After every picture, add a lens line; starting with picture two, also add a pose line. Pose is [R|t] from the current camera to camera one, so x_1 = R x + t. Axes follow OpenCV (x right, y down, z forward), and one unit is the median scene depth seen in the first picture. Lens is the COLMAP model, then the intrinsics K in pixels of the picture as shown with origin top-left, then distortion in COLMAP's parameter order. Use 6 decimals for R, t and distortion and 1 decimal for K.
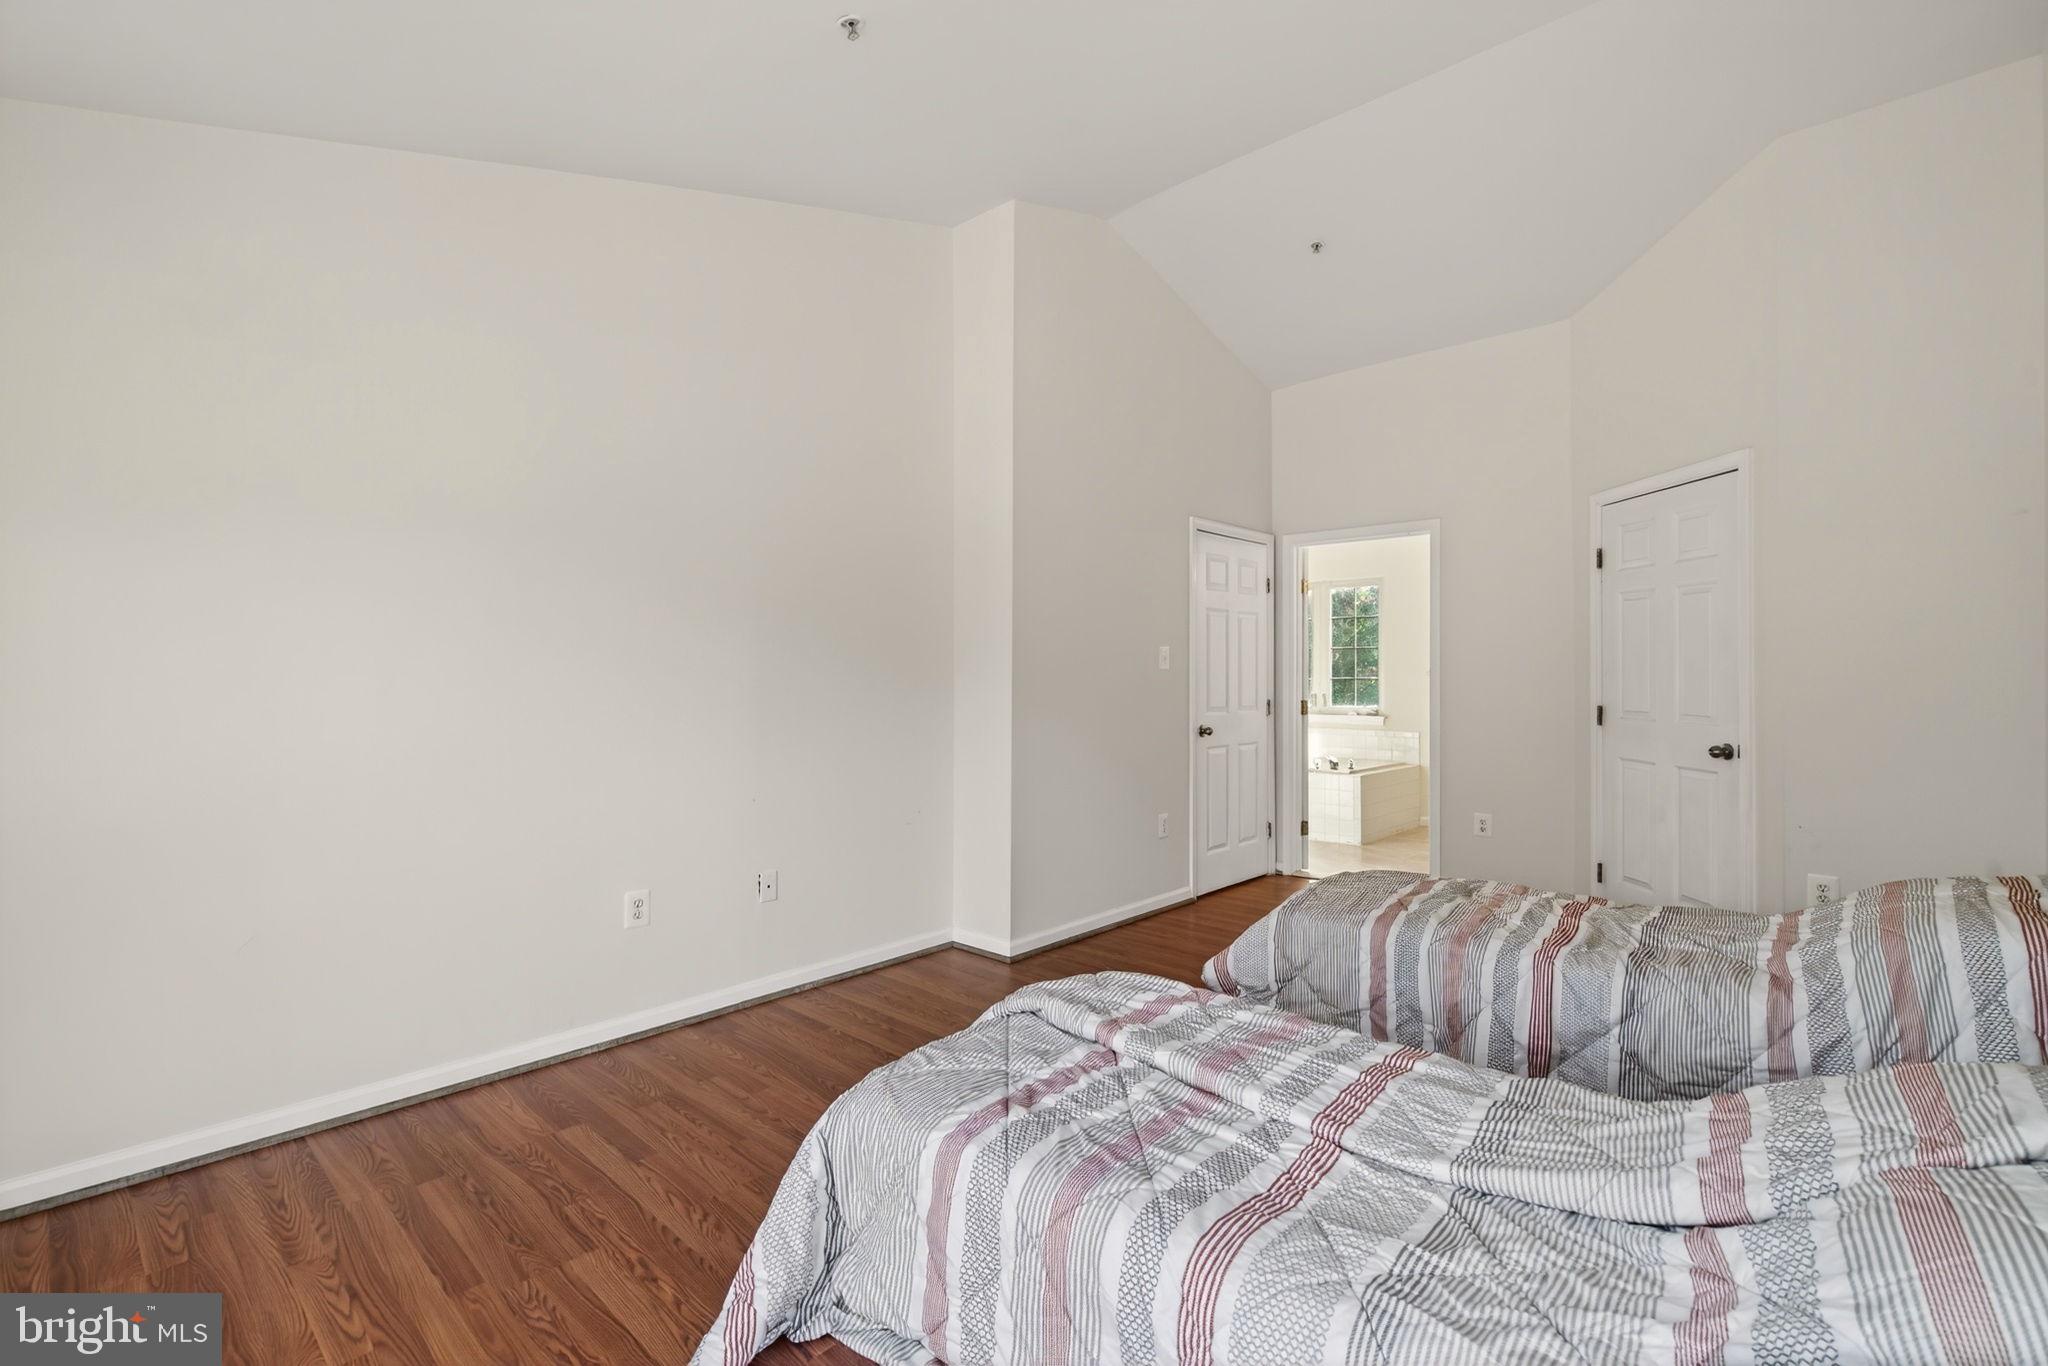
lens RADIAL K [[943.9, 0, 1021.5], [0, 943.9, 697.9], [0, 0, 1]] dist [-0.002775, -0.000241]
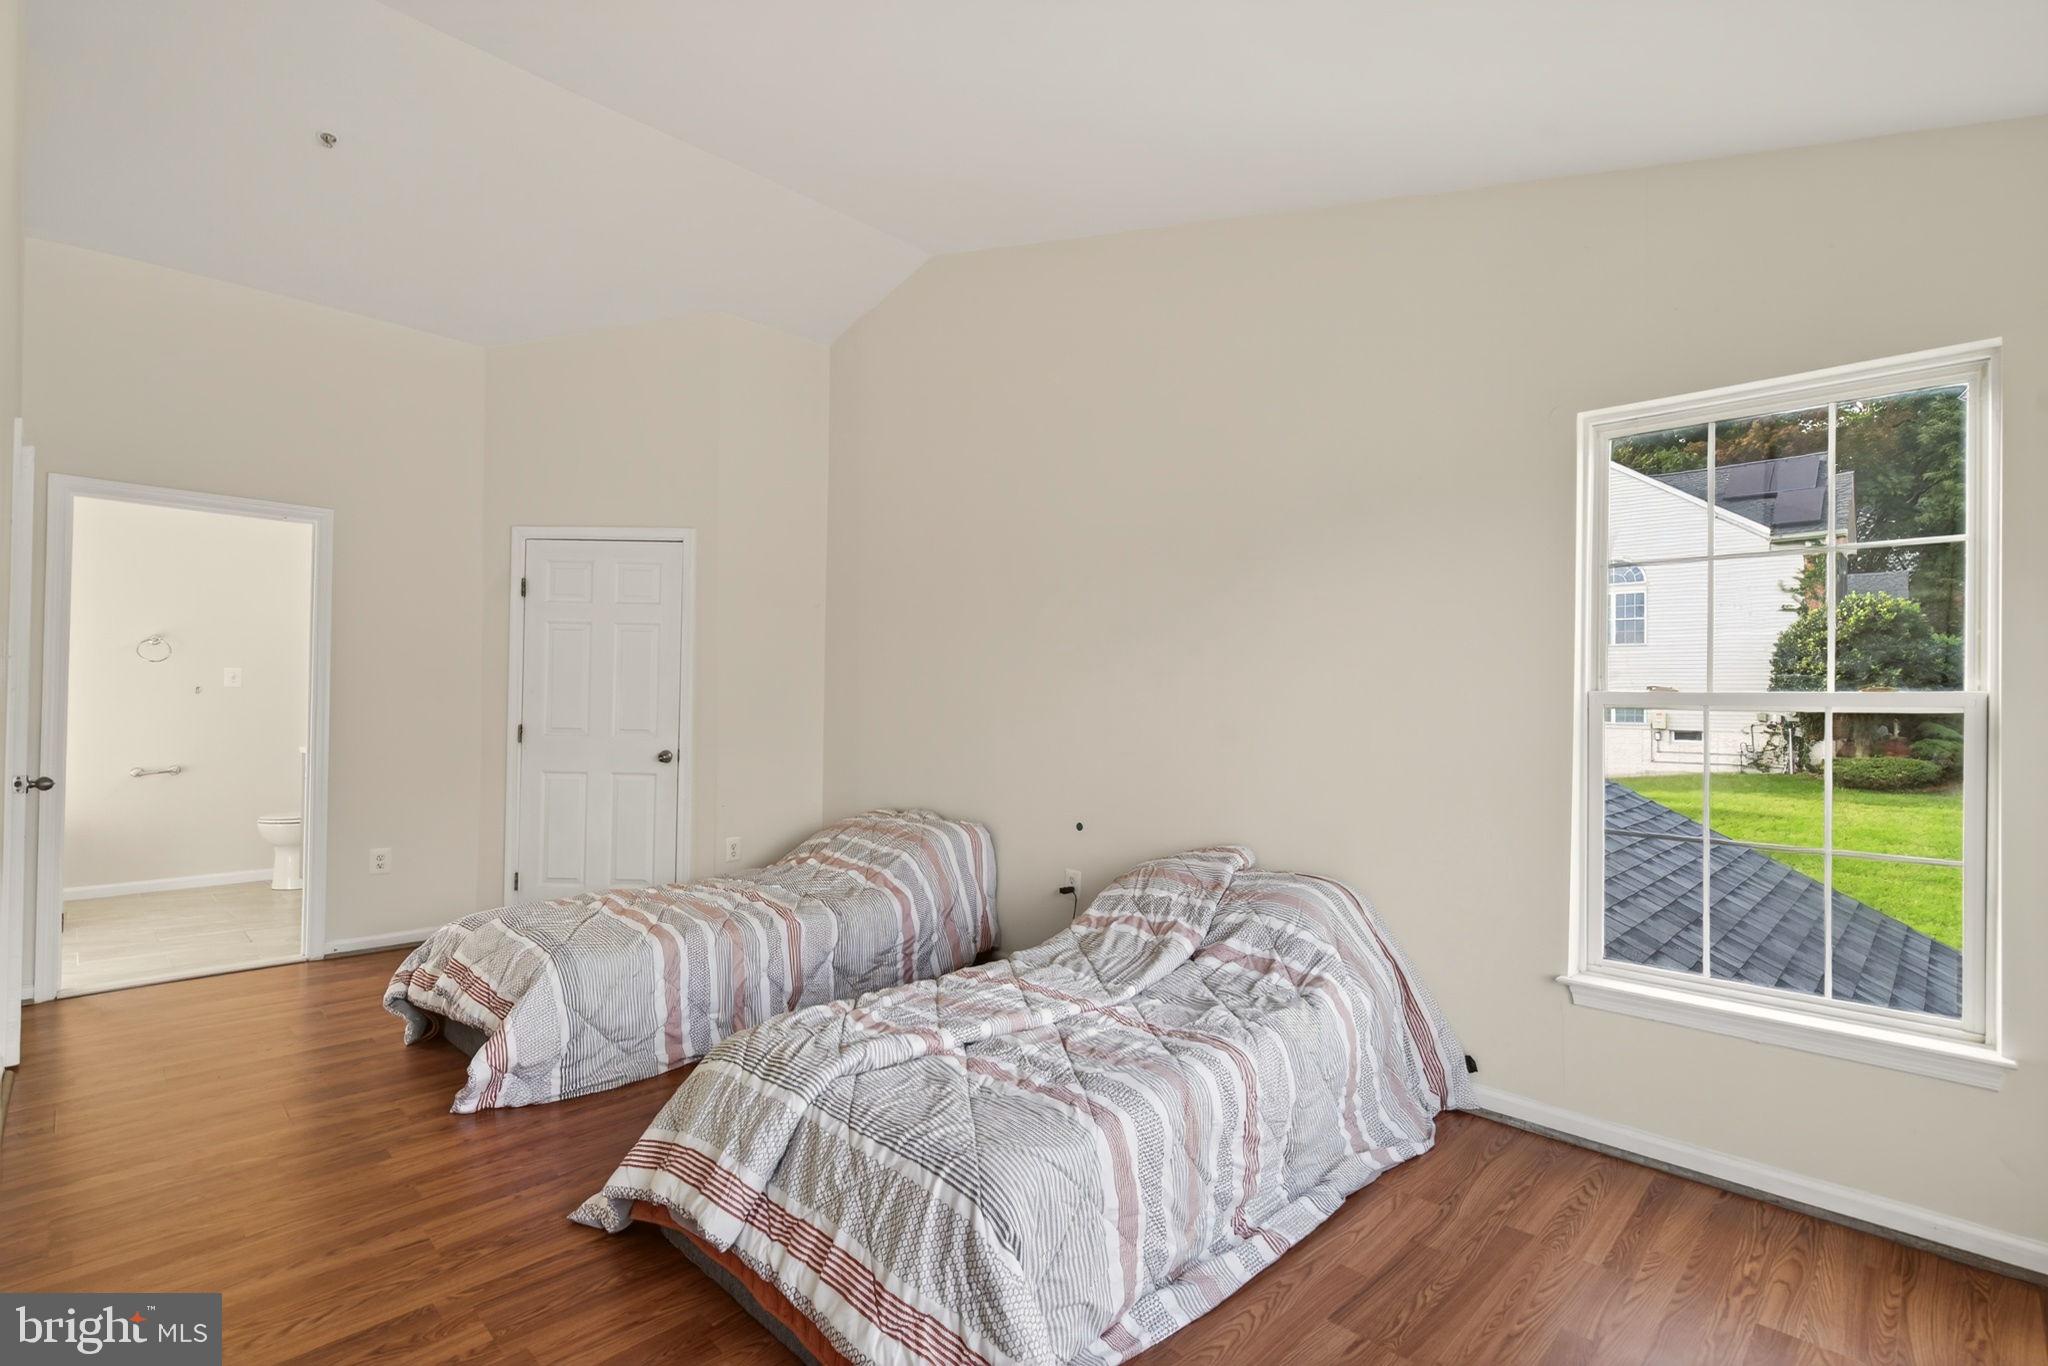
lens RADIAL K [[943.9, 0, 1021.5], [0, 943.9, 697.9], [0, 0, 1]] dist [-0.002775, -0.000241]
pose [[-0.002730, 0.008097, 0.999963, -0.609396], [0.014526, 0.999862, -0.008056, -0.006830], [-0.999891, 0.014504, -0.002847, 0.580430]]
